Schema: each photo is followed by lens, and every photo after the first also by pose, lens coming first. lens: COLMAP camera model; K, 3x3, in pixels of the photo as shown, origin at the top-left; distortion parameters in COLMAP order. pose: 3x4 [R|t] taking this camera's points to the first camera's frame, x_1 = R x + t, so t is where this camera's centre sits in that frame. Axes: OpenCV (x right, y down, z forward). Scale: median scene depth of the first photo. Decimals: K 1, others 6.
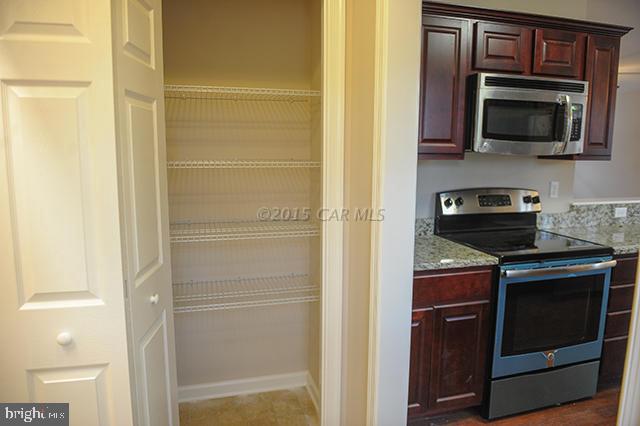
lens RADIAL K [[442.2, 0, 320.3], [0, 442.2, 213.1], [0, 0, 1]] dist [-0.049034, -0.000515]
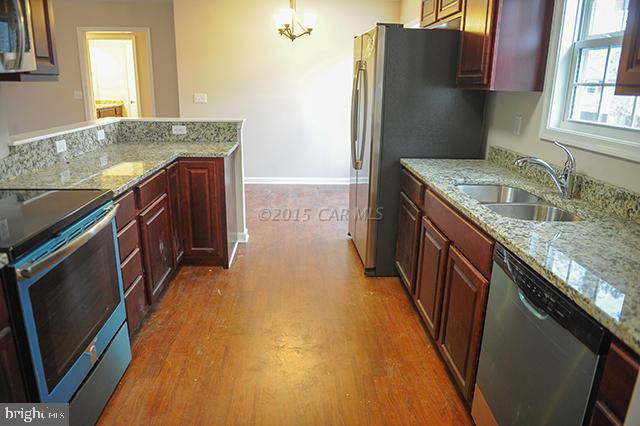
lens RADIAL K [[442.2, 0, 320.3], [0, 442.2, 212.5], [0, 0, 1]] dist [-0.049034, -0.000515]
pose [[0.219736, -0.276594, 0.935528, -0.013583], [0.125409, 0.959017, 0.254083, -0.029673], [-0.967465, 0.061492, 0.245418, 0.329158]]
